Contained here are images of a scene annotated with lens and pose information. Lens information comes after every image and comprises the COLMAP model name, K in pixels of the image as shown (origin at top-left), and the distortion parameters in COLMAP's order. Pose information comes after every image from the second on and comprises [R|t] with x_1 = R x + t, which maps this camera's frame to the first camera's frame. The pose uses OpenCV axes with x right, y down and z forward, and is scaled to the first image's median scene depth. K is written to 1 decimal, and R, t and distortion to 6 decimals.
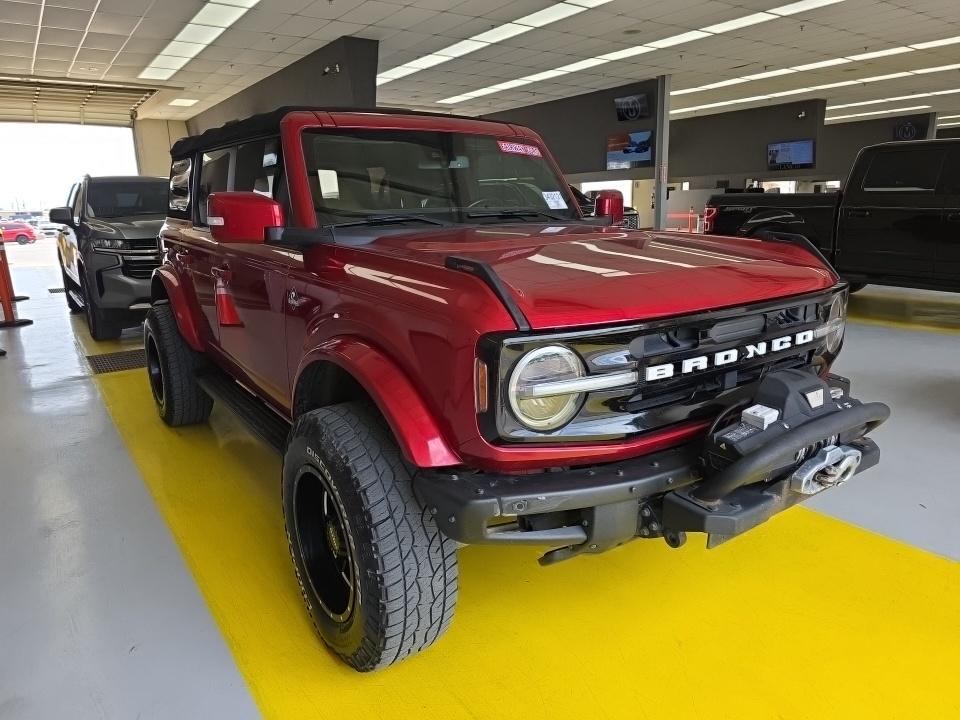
lens RADIAL K [[648.6, 0, 480.0], [0, 648.6, 360.0], [0, 0, 1]] dist [0.009723, -0.001254]
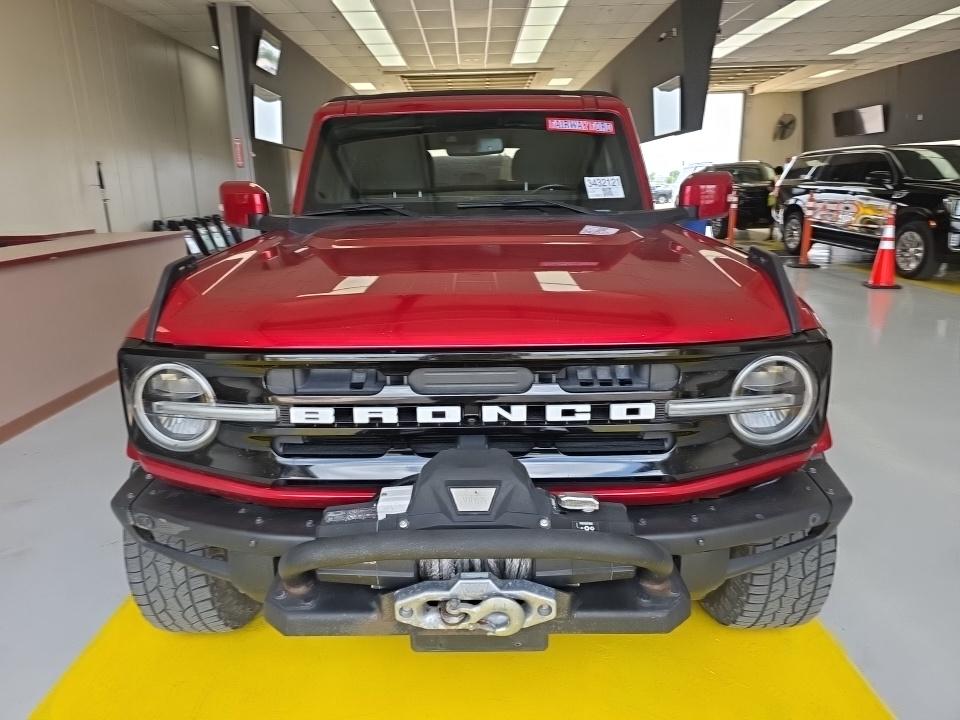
lens RADIAL K [[648.6, 0, 480.0], [0, 648.6, 360.0], [0, 0, 1]] dist [0.009723, -0.001254]
pose [[0.814038, 0.156904, -0.559217, 0.488353], [-0.132830, 0.987595, 0.083739, -0.080111], [0.565419, 0.006114, 0.824781, 0.241221]]
